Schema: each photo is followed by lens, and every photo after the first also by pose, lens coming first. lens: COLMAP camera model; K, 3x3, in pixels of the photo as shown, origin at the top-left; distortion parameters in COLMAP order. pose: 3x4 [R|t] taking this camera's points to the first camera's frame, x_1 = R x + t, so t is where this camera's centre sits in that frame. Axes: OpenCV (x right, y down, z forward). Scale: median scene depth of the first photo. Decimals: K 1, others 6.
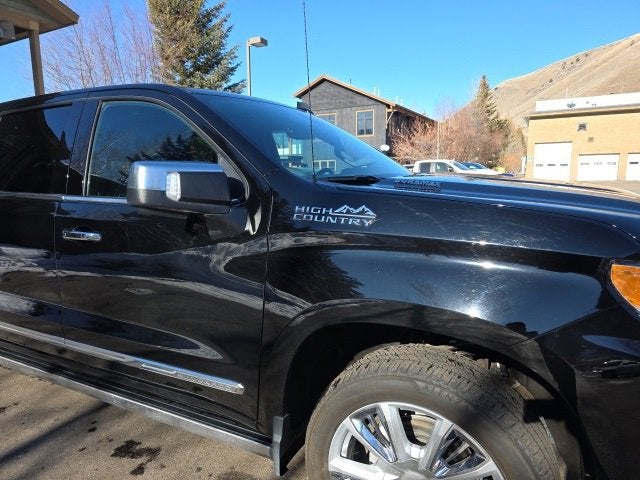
lens RADIAL K [[417.1, 0, 315.6], [0, 417.1, 248.3], [0, 0, 1]] dist [0.037522, -0.035096]
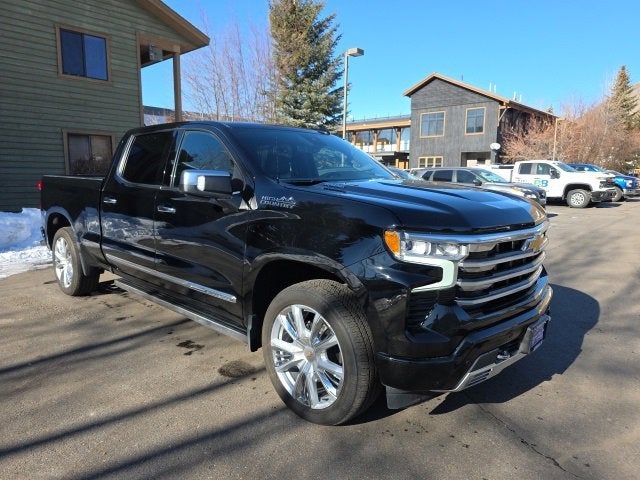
lens RADIAL K [[435.3, 0, 321.2], [0, 435.3, 239.7], [0, 0, 1]] dist [0.046364, -0.040965]
pose [[0.962775, 0.062064, -0.263081, 0.082221], [-0.066715, 0.997734, -0.008770, 0.010168], [0.261941, 0.025995, 0.964734, -0.086846]]
